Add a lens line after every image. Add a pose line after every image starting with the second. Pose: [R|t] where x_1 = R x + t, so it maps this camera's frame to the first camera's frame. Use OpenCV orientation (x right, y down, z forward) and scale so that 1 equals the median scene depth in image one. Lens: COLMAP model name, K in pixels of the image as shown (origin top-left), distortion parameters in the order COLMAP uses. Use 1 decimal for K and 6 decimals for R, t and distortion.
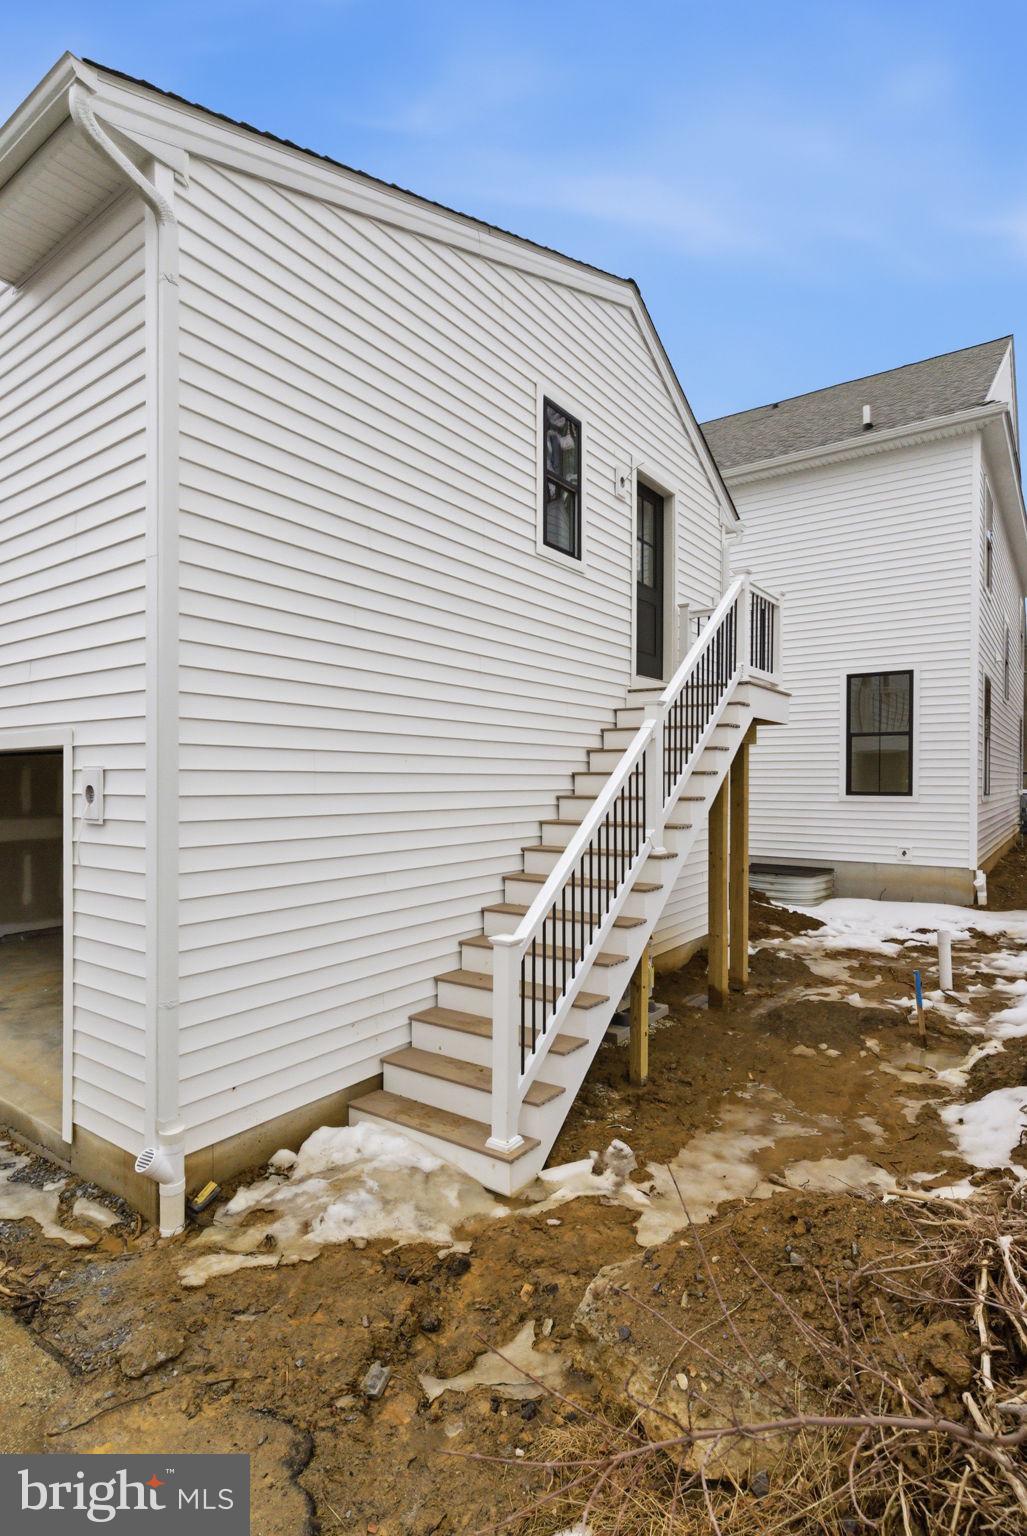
lens RADIAL K [[768.9, 0, 507.5], [0, 768.9, 788.0], [0, 0, 1]] dist [0.004949, -0.001500]
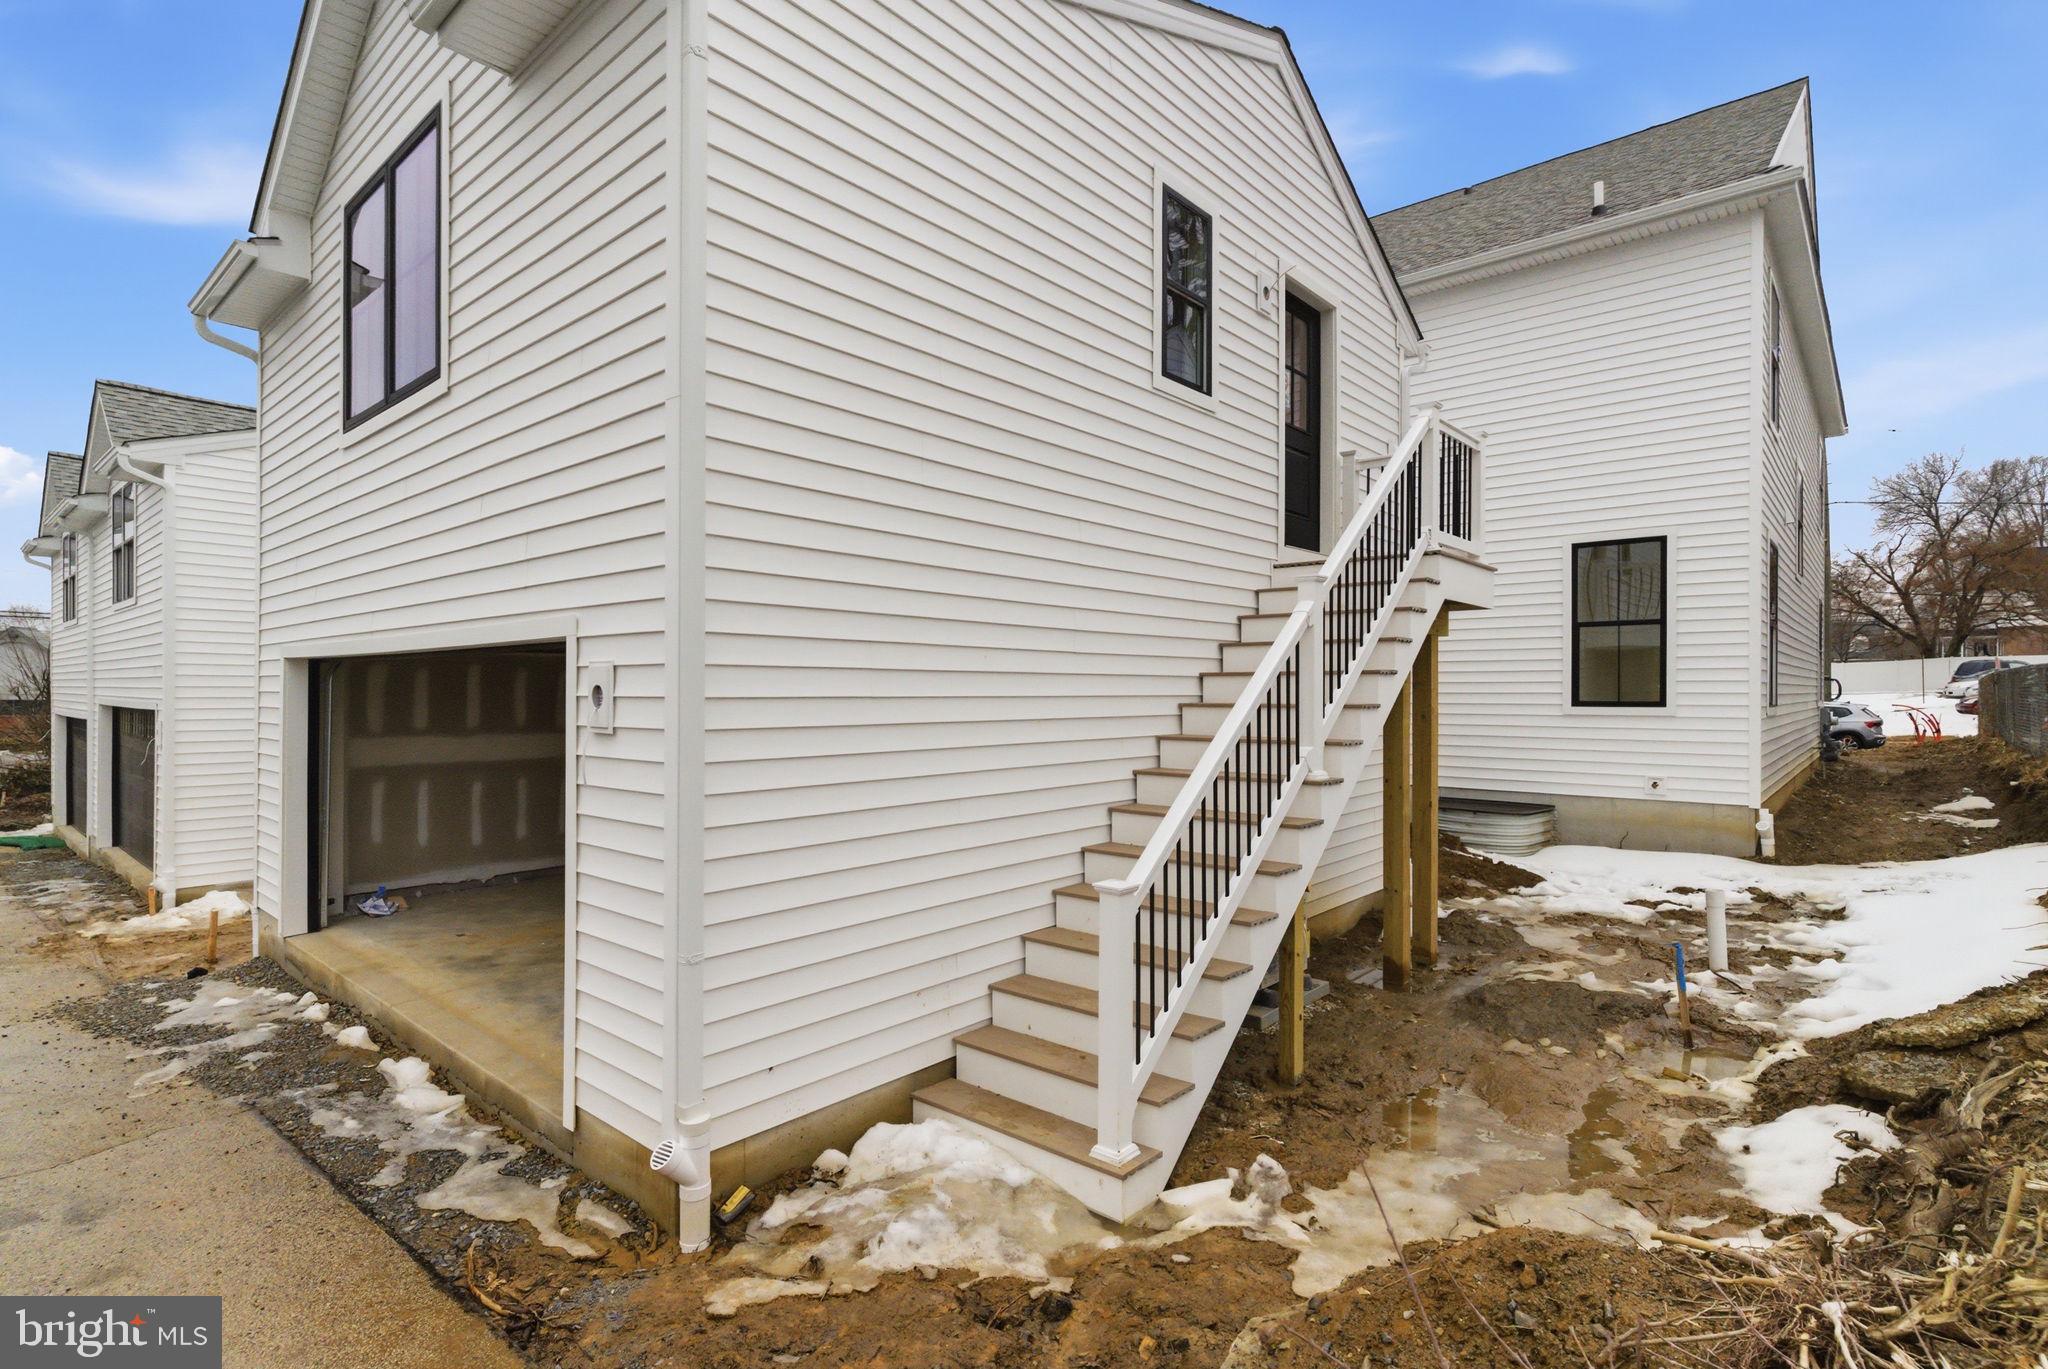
lens RADIAL K [[989.5, 0, 1022.4], [0, 989.5, 692.3], [0, 0, 1]] dist [0.002575, 0.000702]
pose [[0.996063, -0.000355, -0.088647, -0.005472], [-0.000374, 0.999966, -0.008212, 0.008364], [0.088646, 0.008213, 0.996029, 0.005474]]
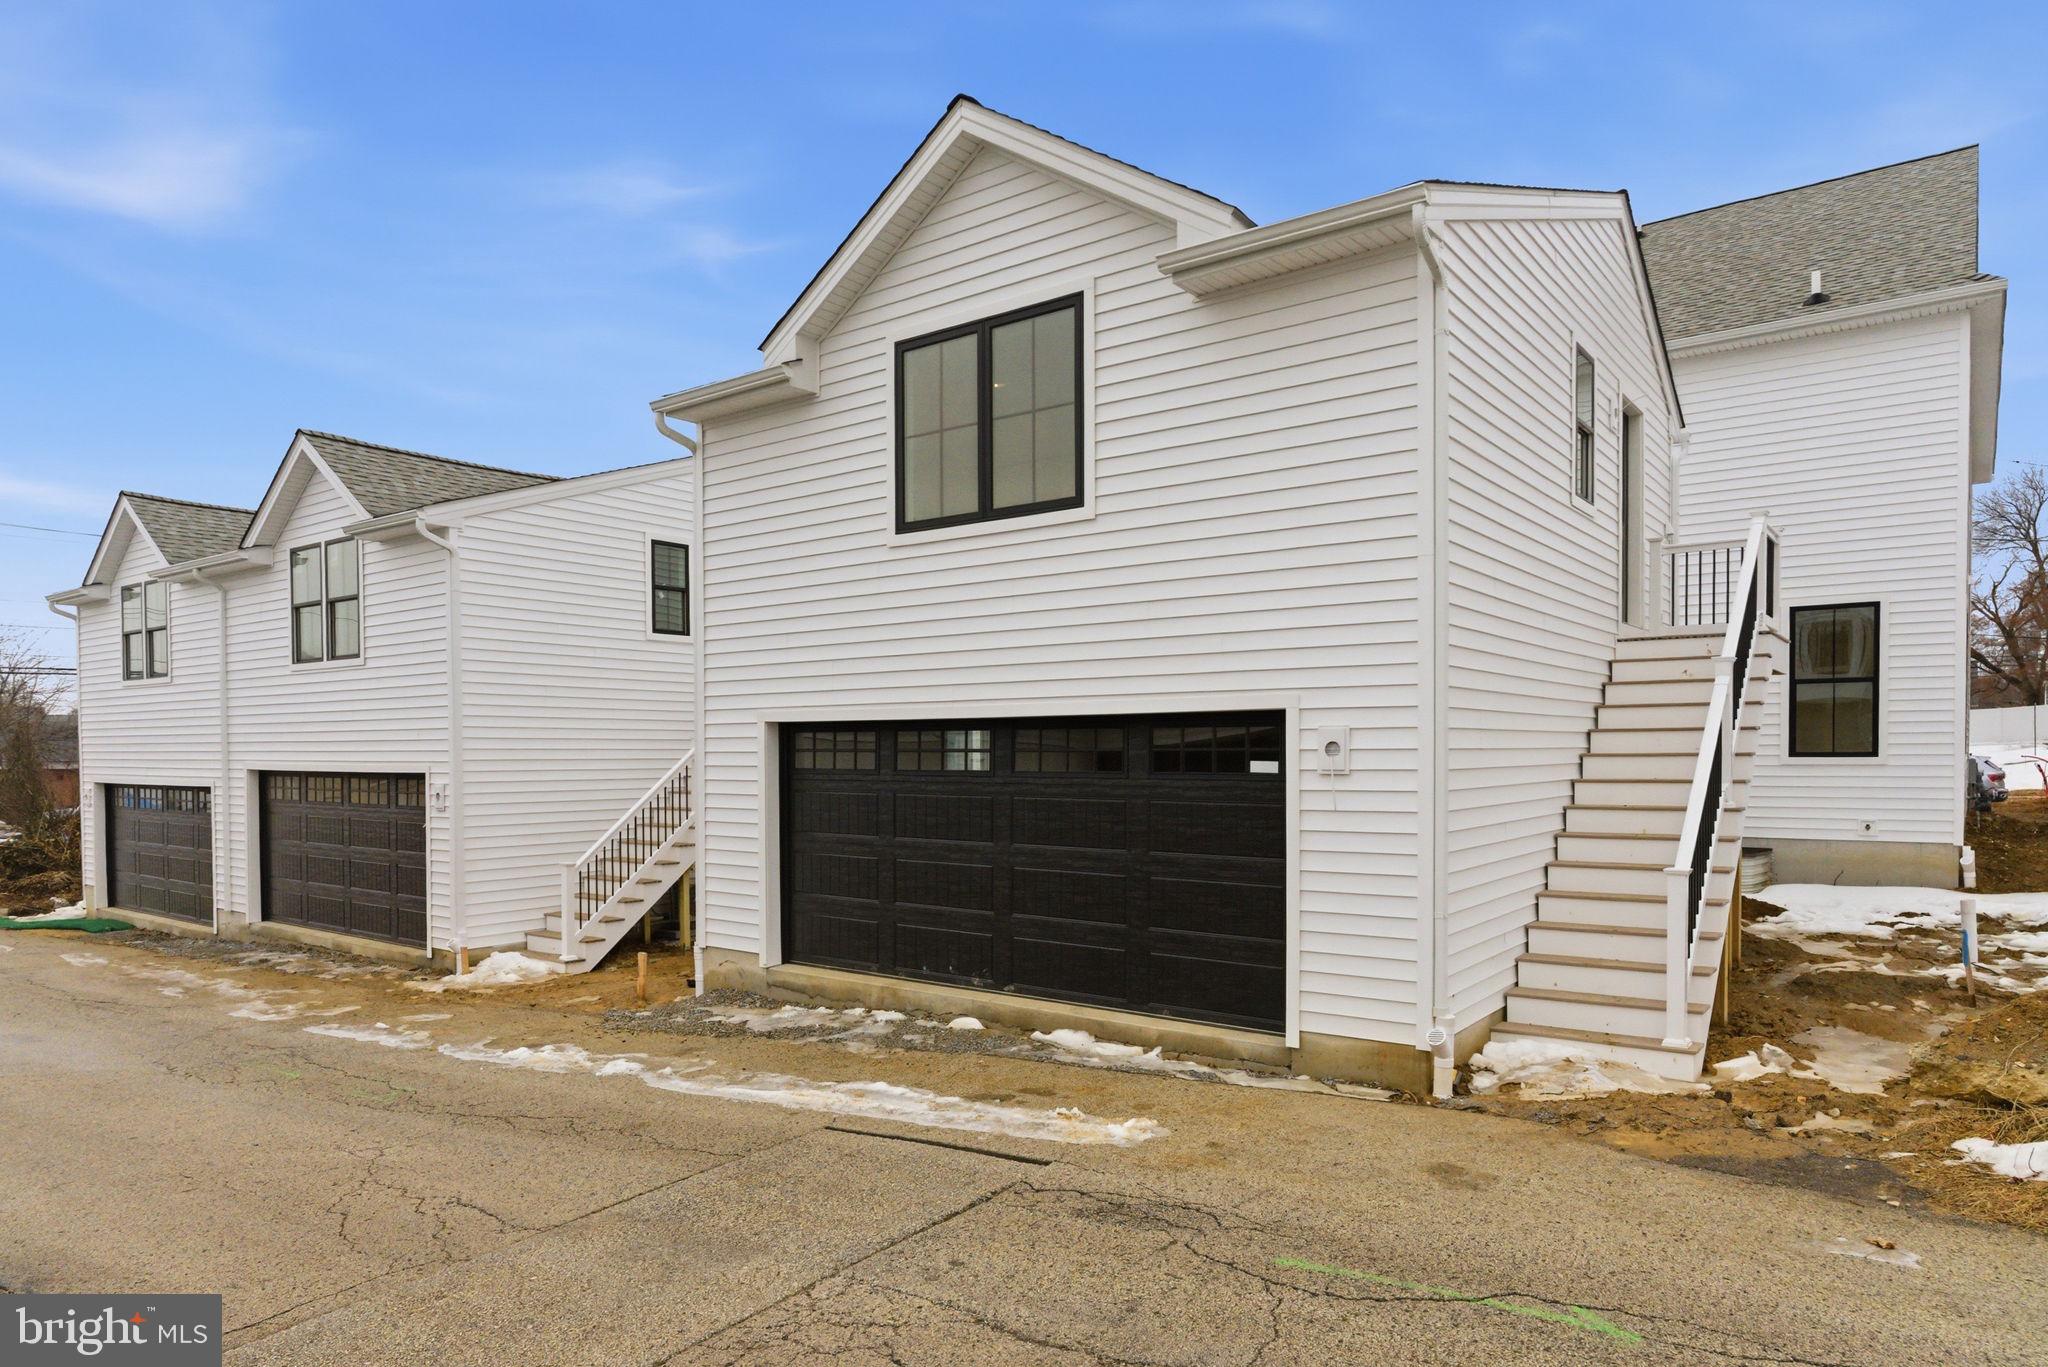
lens RADIAL K [[1258.1, 0, 1021.8], [0, 1258.1, 778.7], [0, 0, 1]] dist [-0.001079, 0.007194]
pose [[0.999858, -0.008170, -0.014769, -0.691621], [0.008362, 0.999880, 0.013022, 0.017177], [0.014660, -0.013143, 0.999806, -0.661881]]
